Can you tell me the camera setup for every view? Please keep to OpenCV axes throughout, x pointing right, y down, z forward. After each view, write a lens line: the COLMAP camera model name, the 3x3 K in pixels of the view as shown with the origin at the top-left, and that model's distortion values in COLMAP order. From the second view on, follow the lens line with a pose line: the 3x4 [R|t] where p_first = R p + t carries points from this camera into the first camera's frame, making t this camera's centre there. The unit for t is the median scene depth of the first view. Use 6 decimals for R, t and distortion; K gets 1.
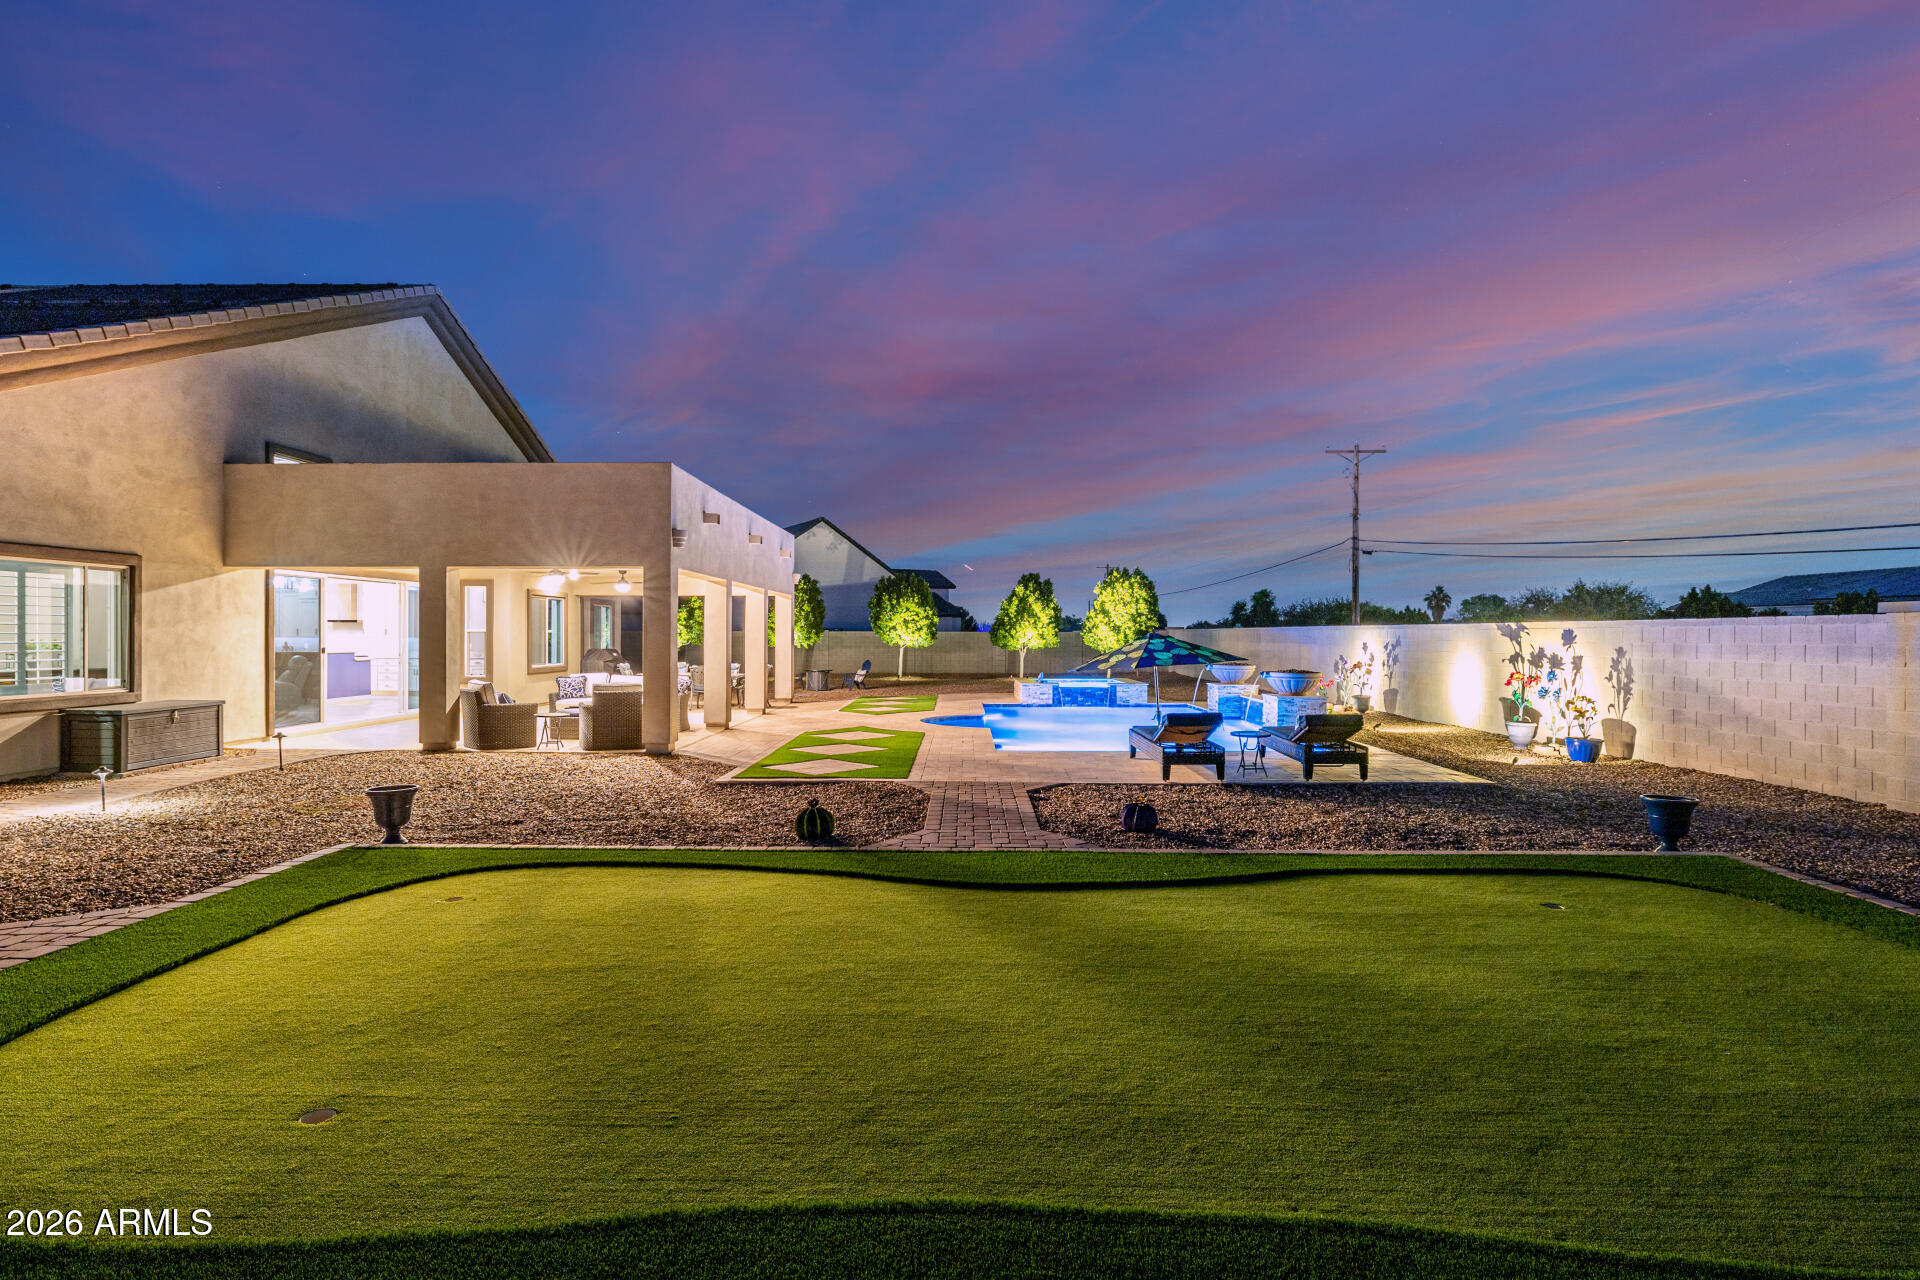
lens RADIAL K [[996.6, 0, 960.0], [0, 996.6, 640.0], [0, 0, 1]] dist [0.000498, 0.000125]
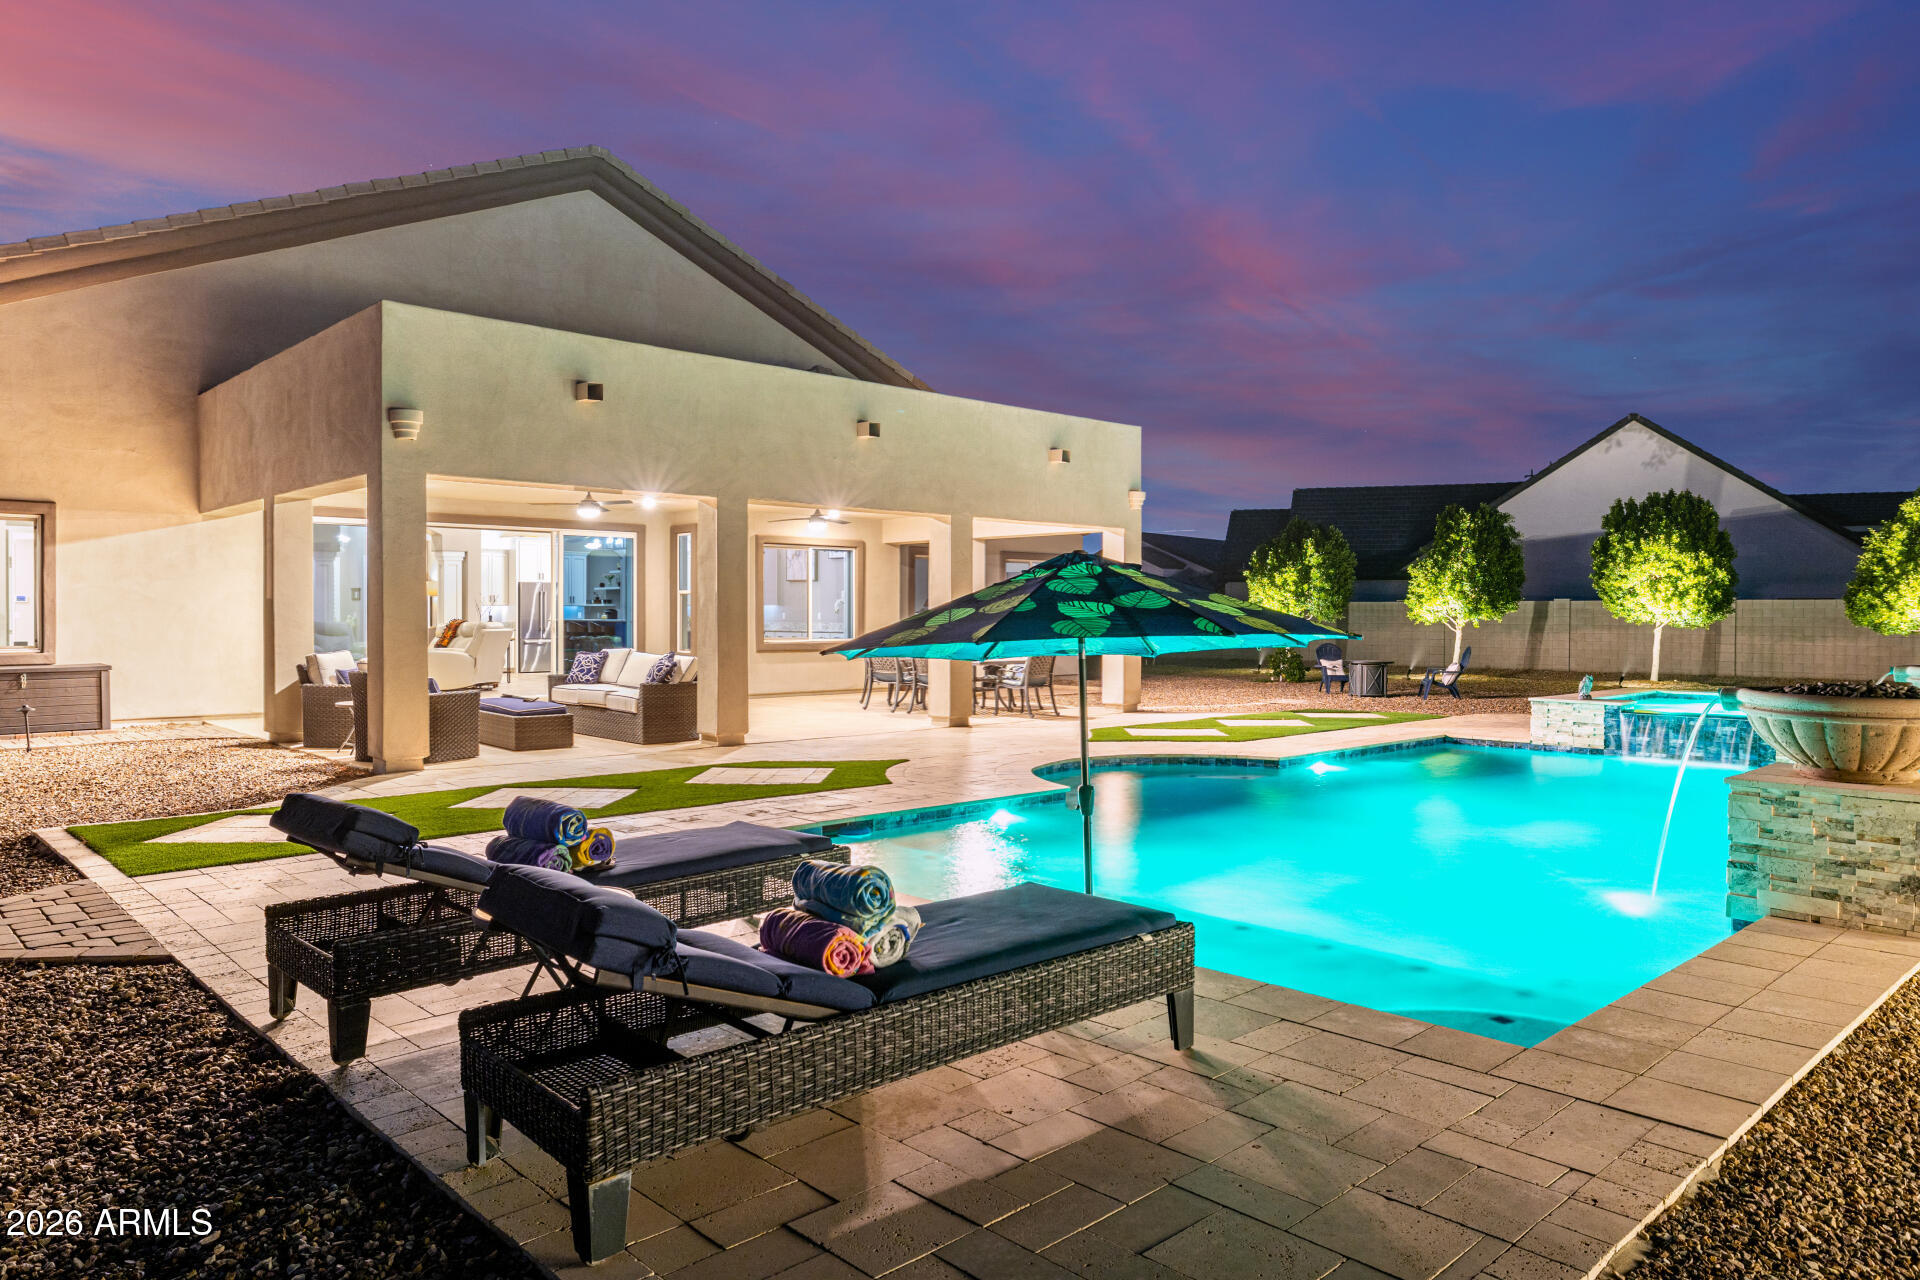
lens RADIAL K [[1267.6, 0, 960.0], [0, 1267.6, 640.0], [0, 0, 1]] dist [-0.005762, -0.002820]
pose [[0.687338, 0.010598, -0.726260, 0.272474], [-0.003607, 0.999931, 0.011178, 0.011104], [0.726329, -0.005064, 0.687329, 0.381598]]
